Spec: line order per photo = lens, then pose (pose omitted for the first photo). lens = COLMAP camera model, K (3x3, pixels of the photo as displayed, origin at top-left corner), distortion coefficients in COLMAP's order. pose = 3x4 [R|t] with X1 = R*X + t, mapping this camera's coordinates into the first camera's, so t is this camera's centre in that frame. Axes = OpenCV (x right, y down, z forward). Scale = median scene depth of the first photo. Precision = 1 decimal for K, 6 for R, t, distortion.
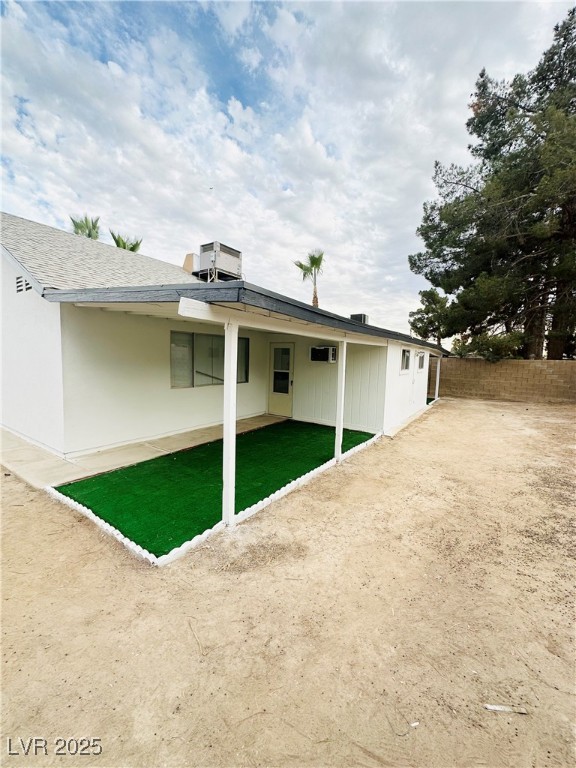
lens RADIAL K [[307.2, 0, 288.0], [0, 307.2, 384.0], [0, 0, 1]] dist [-0.001665, 0.000340]
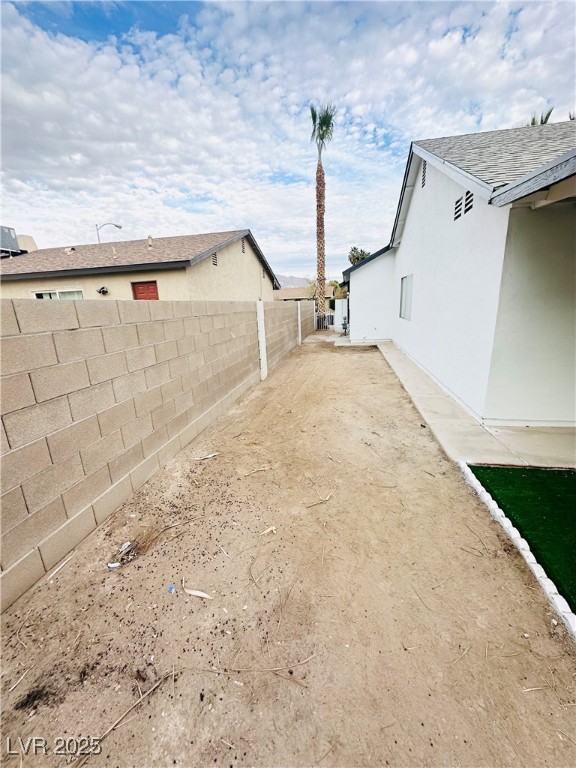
lens RADIAL K [[307.2, 0, 288.0], [0, 307.2, 384.0], [0, 0, 1]] dist [-0.001665, 0.000340]
pose [[0.392611, 0.186260, -0.900646, -0.280608], [-0.025505, 0.981106, 0.191782, 0.001590], [0.919351, -0.052325, 0.389943, 0.287614]]
